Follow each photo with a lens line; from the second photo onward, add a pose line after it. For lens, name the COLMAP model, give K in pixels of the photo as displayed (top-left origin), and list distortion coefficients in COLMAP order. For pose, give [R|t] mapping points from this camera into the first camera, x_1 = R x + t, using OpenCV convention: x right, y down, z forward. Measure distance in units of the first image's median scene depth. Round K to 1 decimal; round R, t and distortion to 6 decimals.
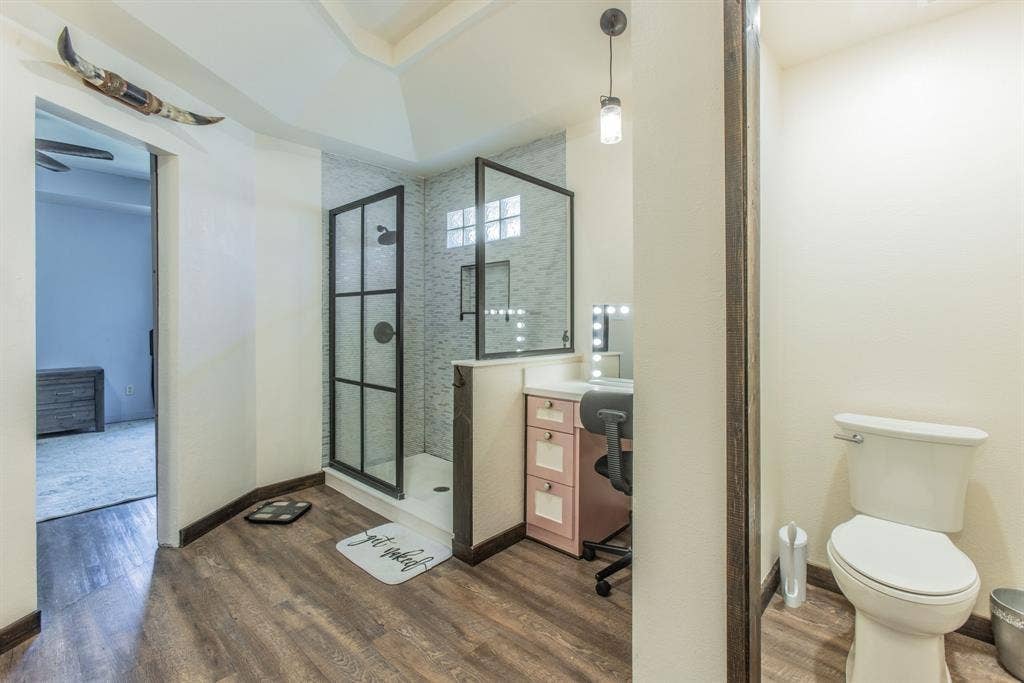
lens RADIAL K [[456.3, 0, 514.3], [0, 456.3, 317.3], [0, 0, 1]] dist [-0.002965, 0.000138]
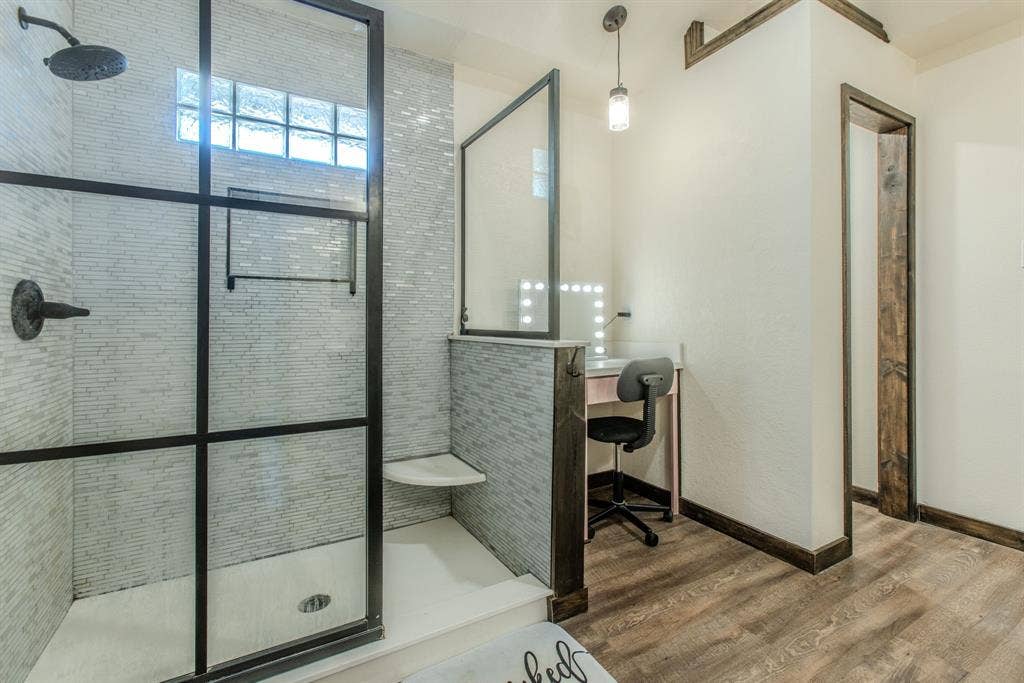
lens RADIAL K [[458.3, 0, 513.4], [0, 458.3, 295.7], [0, 0, 1]] dist [0.026996, -0.000002]
pose [[0.296881, 0.012349, 0.954835, -0.889464], [-0.028766, 0.999578, -0.003983, 0.009108], [-0.954481, -0.026284, 0.297111, 0.882567]]
